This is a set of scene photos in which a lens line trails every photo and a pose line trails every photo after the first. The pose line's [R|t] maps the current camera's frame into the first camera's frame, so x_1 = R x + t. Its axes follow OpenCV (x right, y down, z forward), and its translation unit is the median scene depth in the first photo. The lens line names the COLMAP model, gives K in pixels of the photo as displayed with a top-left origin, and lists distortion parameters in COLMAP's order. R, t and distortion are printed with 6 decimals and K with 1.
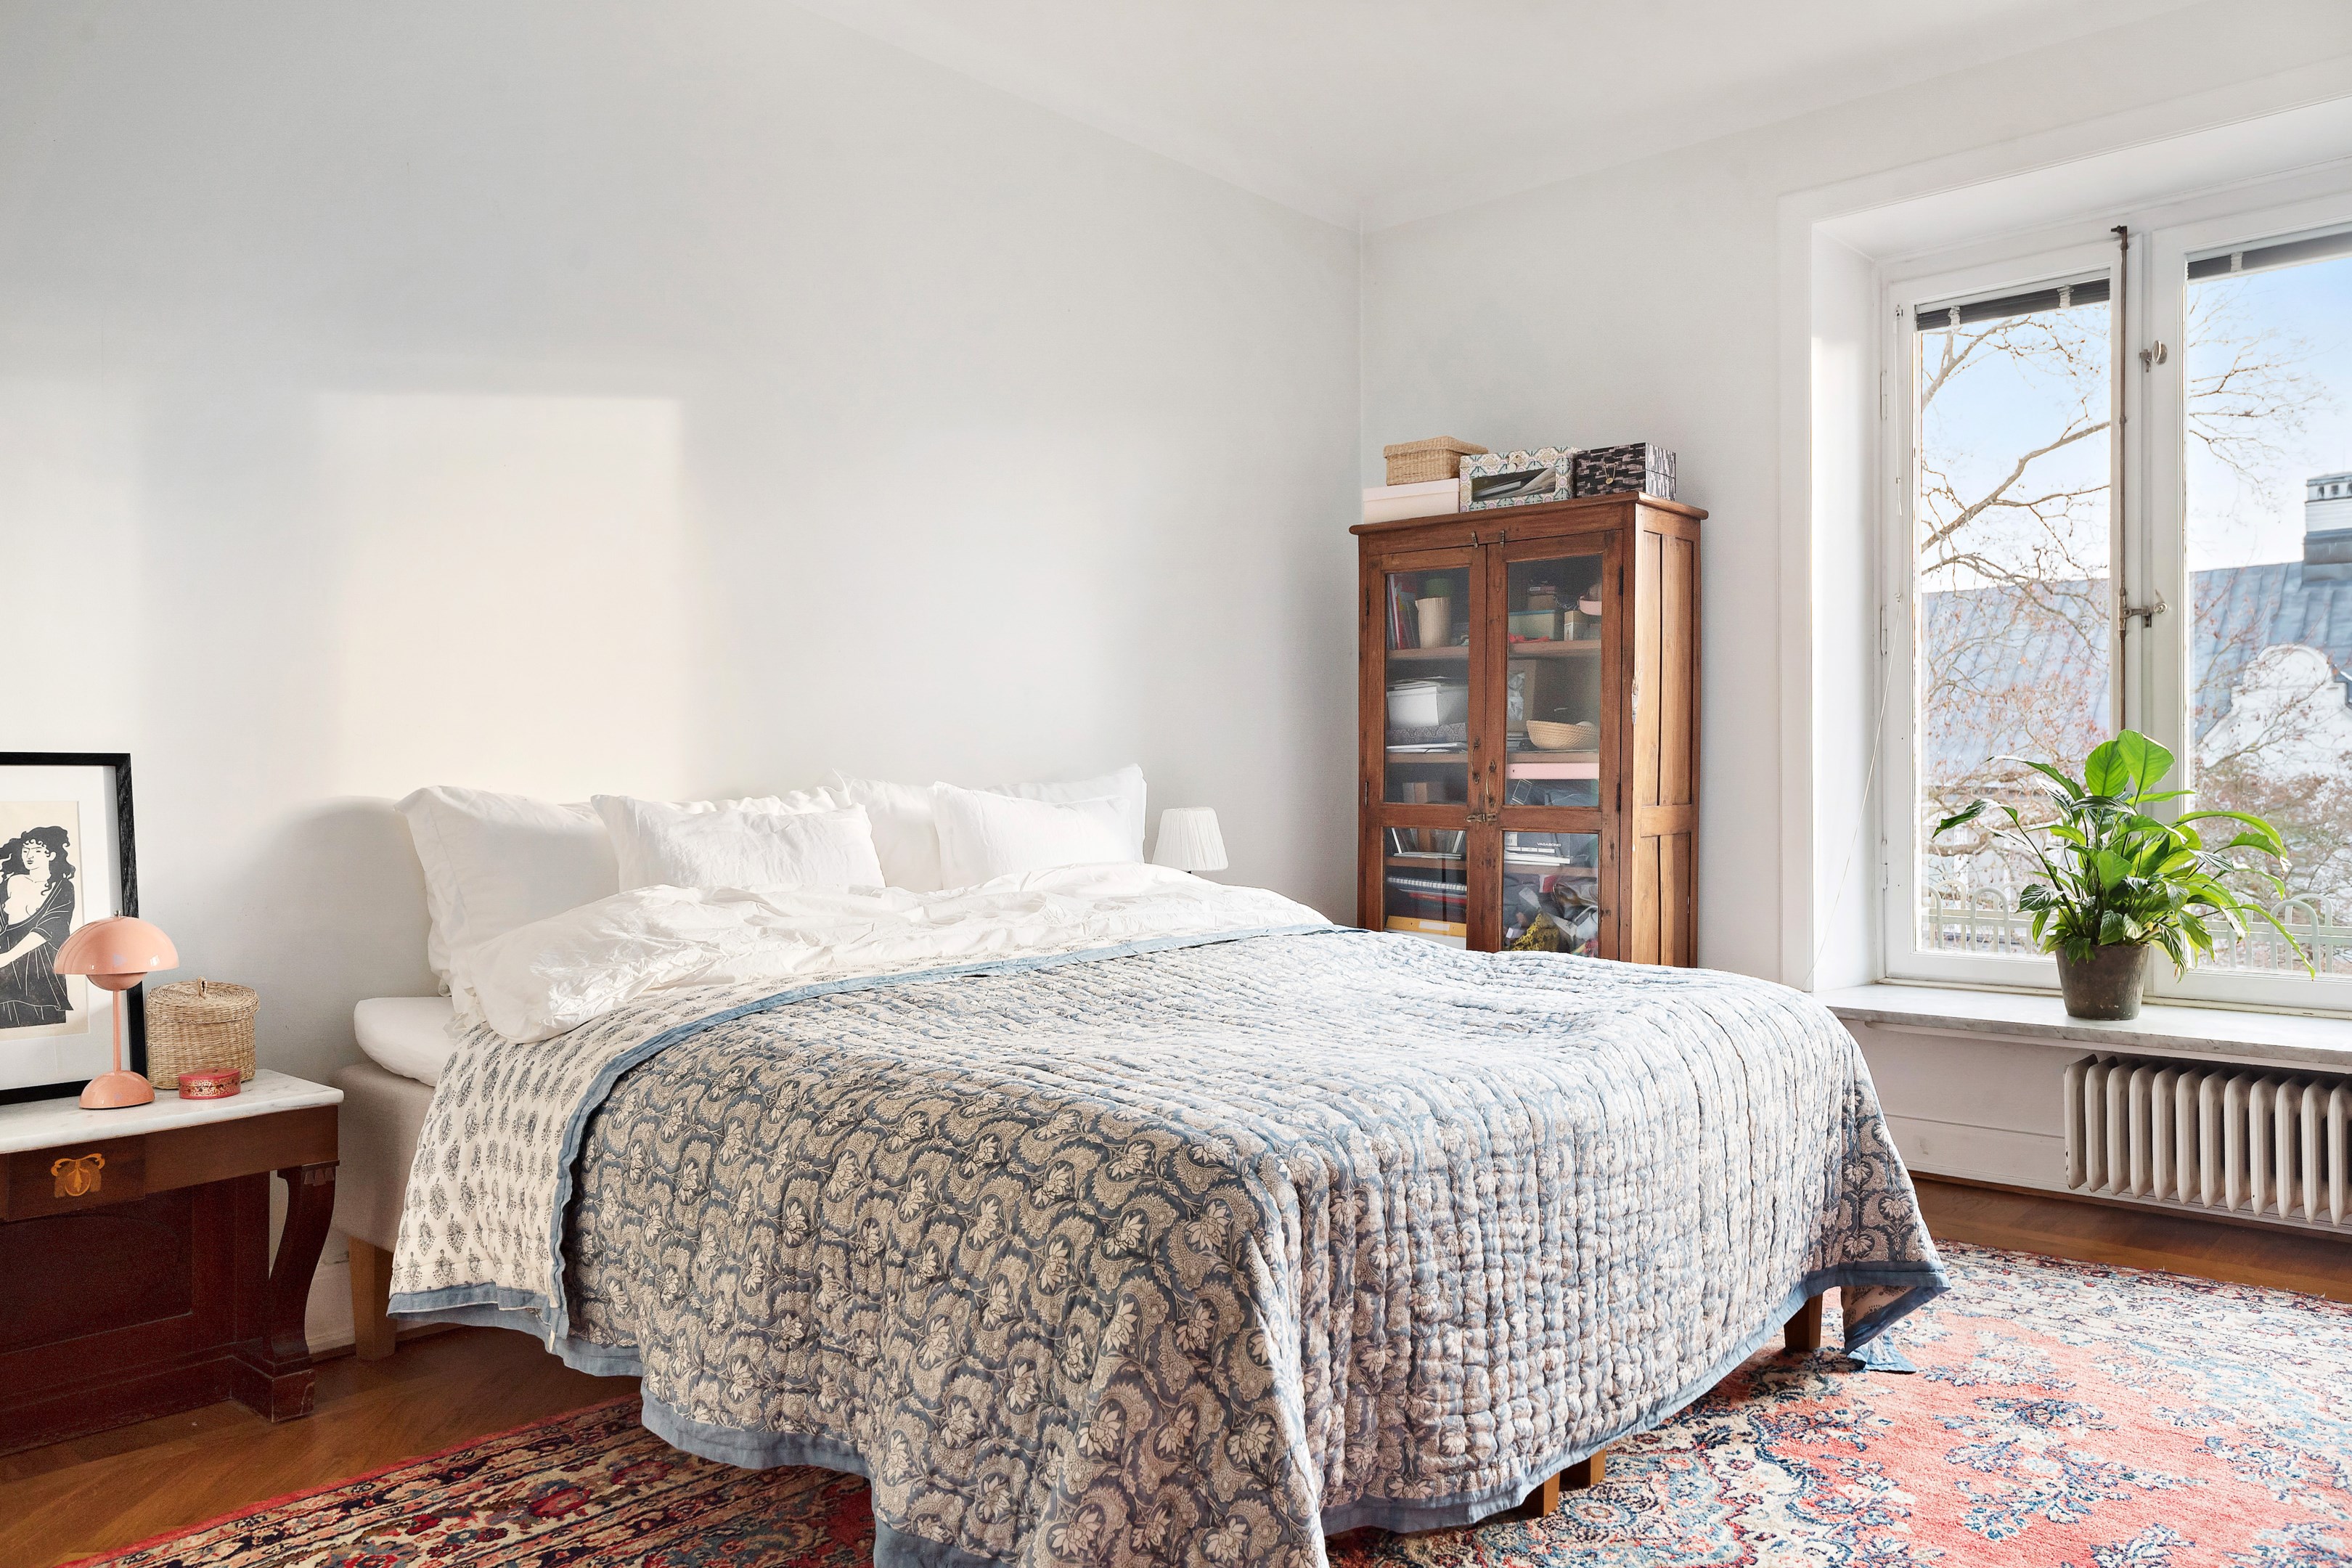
lens RADIAL K [[1684.7, 0, 1172.3], [0, 1684.7, 763.4], [0, 0, 1]] dist [0.014565, 0.005965]
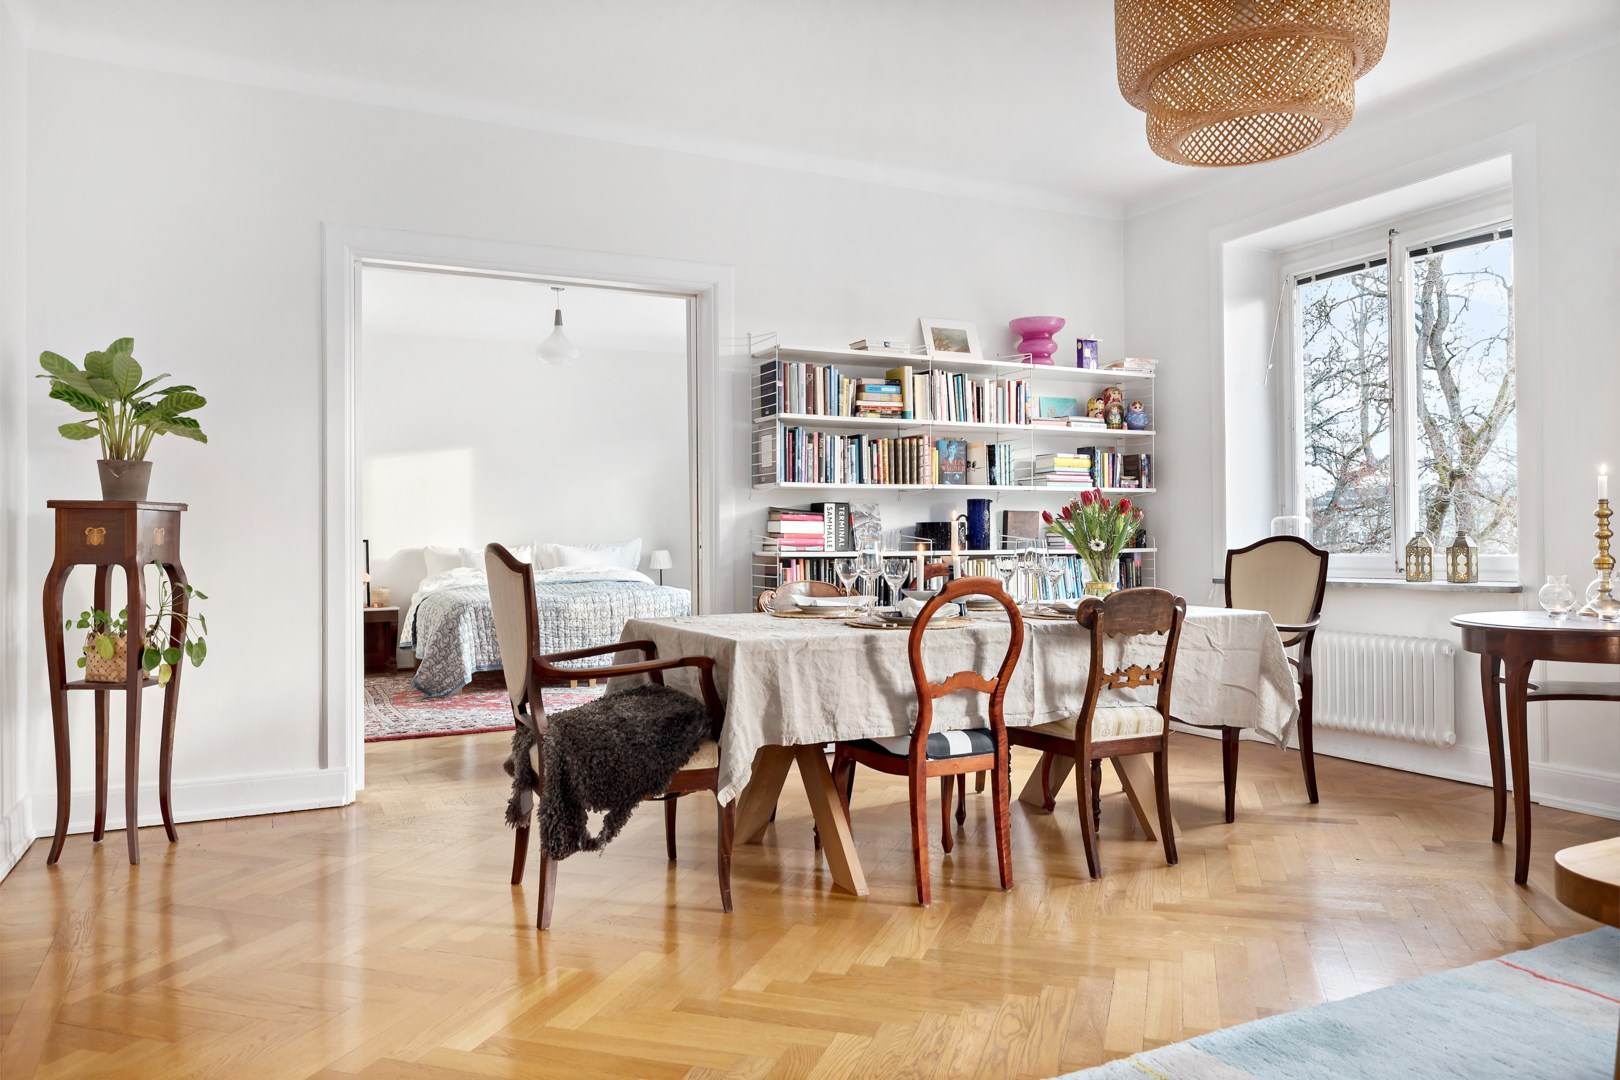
lens RADIAL K [[1154.0, 0, 801.0], [0, 1154.0, 530.4], [0, 0, 1]] dist [0.000627, 0.003696]
pose [[0.930644, -0.010183, -0.365784, 1.780028], [0.012111, 0.999922, 0.002977, -0.025712], [0.365725, -0.007200, 0.930695, -1.644545]]
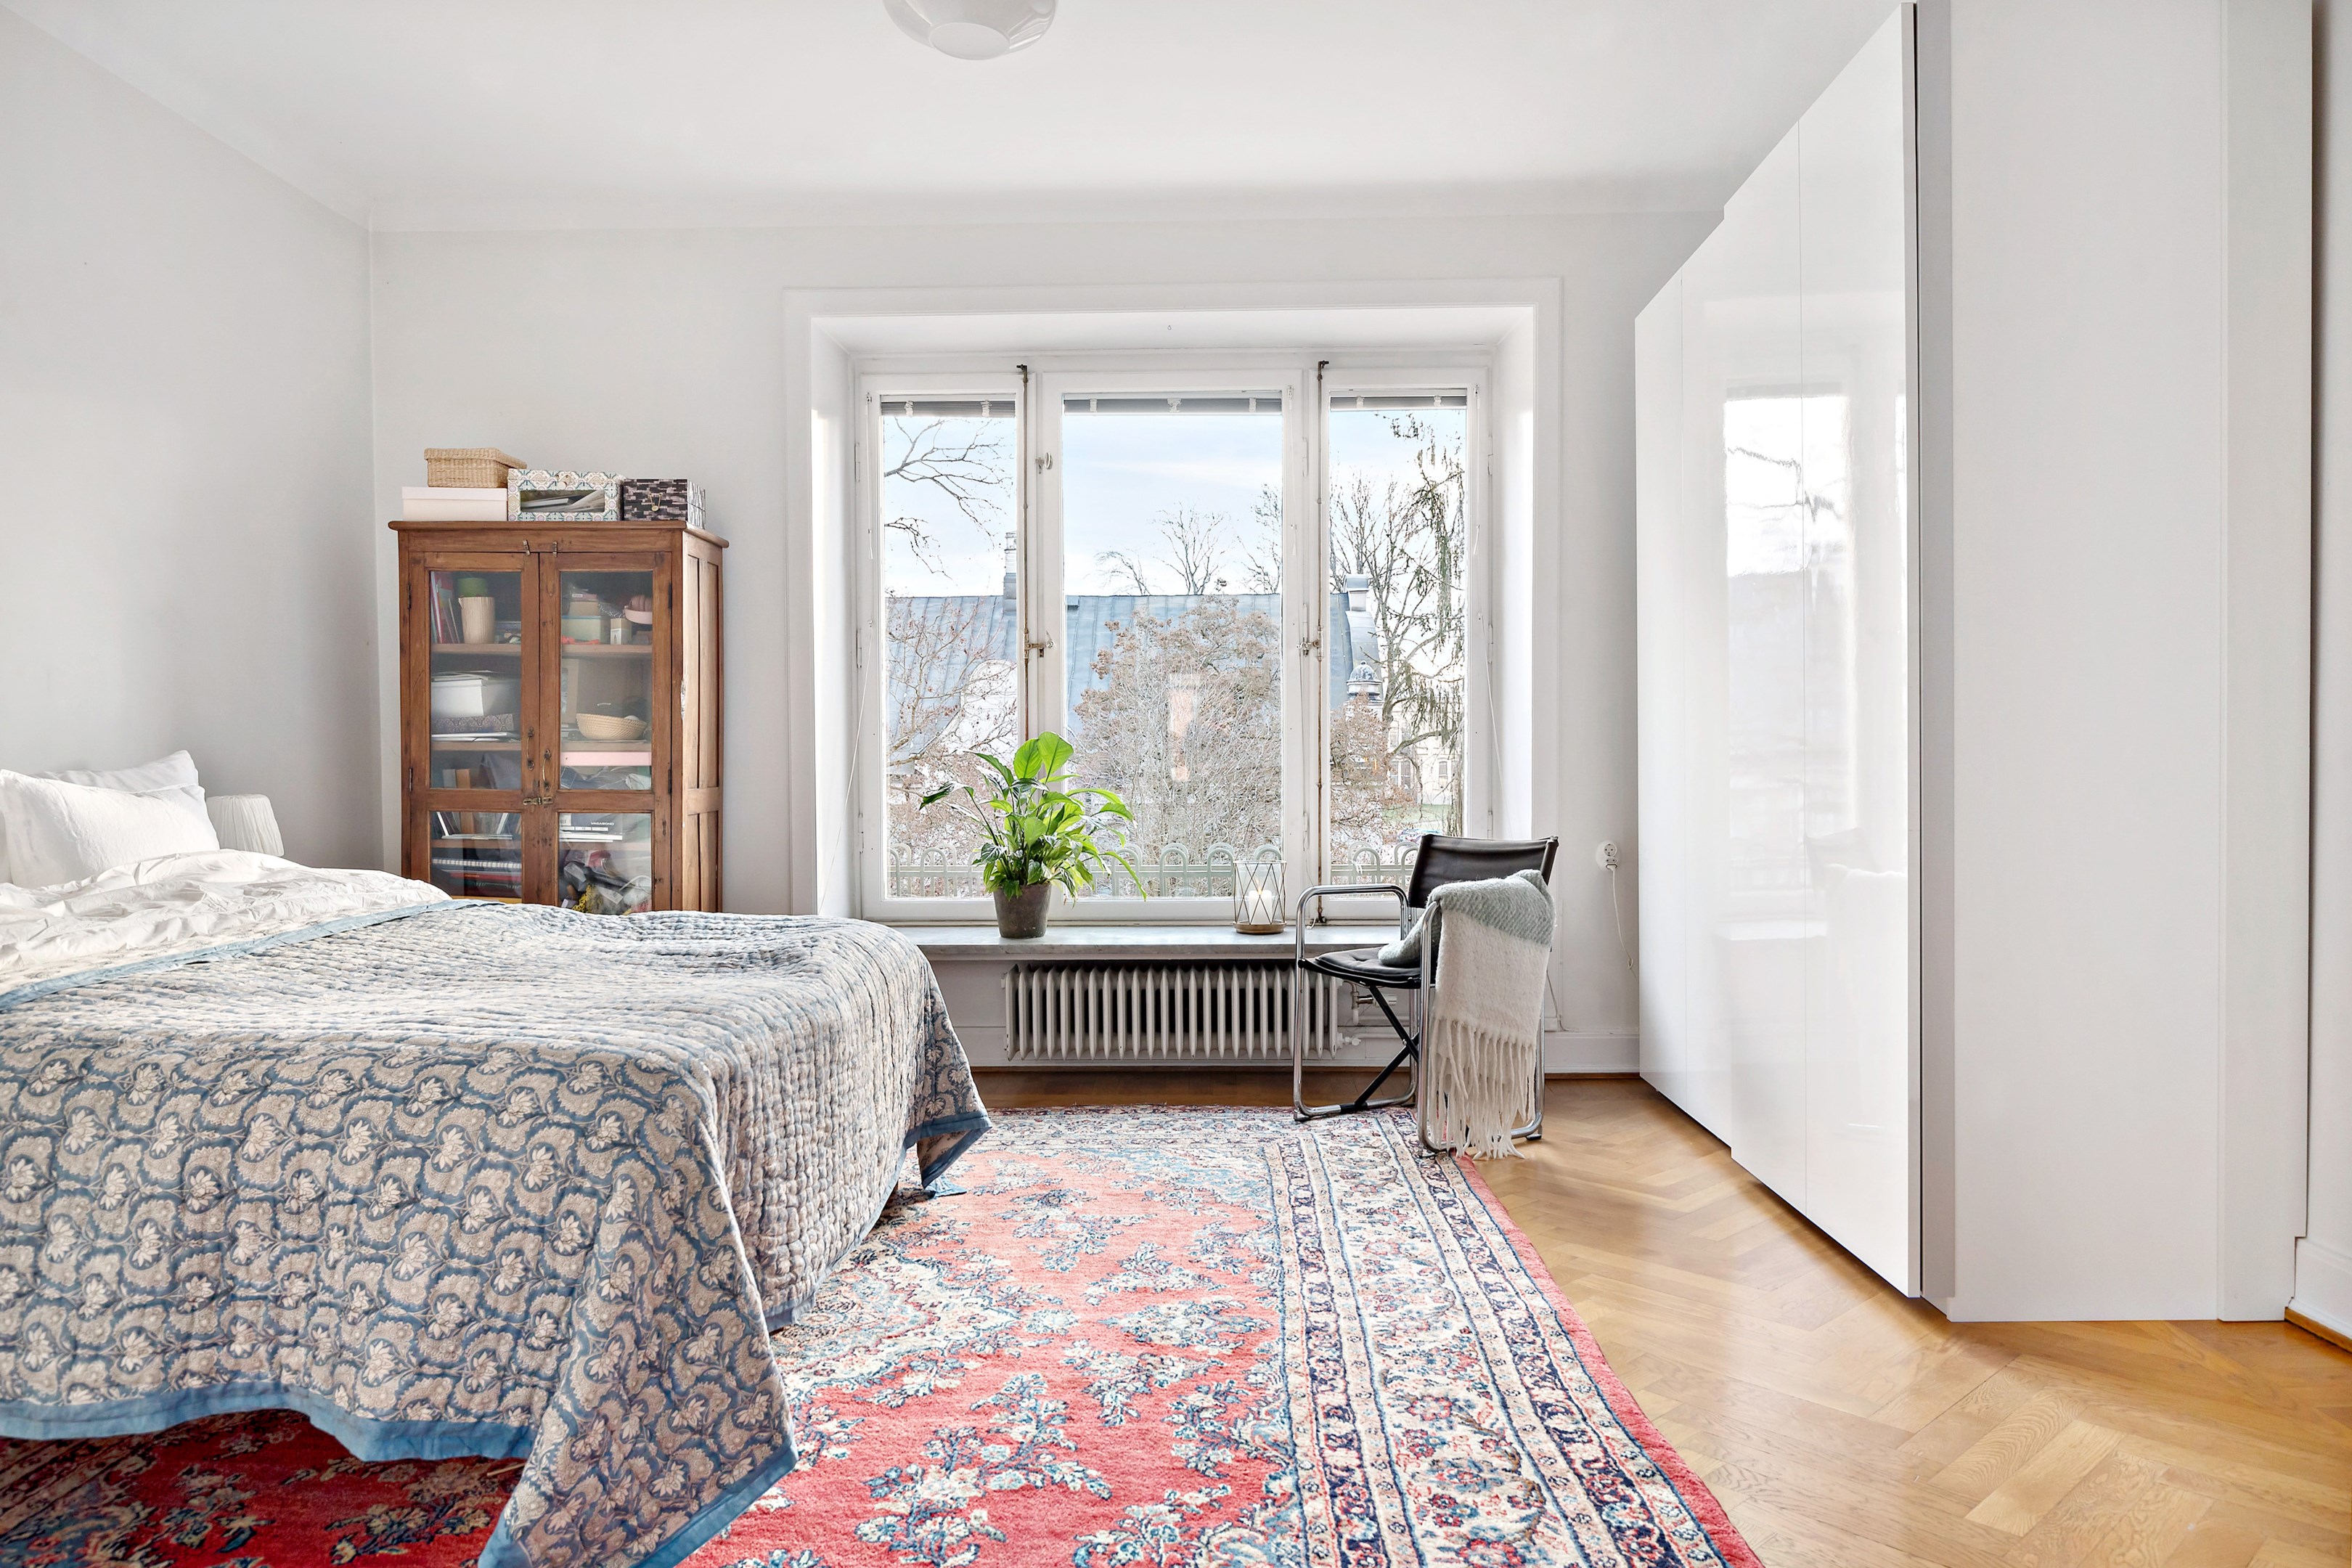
lens RADIAL K [[1602.1, 0, 1174.5], [0, 1602.1, 787.6], [0, 0, 1]] dist [-0.002119, -0.000930]
pose [[0.758294, -0.009223, 0.651847, -0.291817], [-0.006620, 0.999739, 0.021846, -0.003623], [-0.651879, -0.020881, 0.758036, -0.106160]]
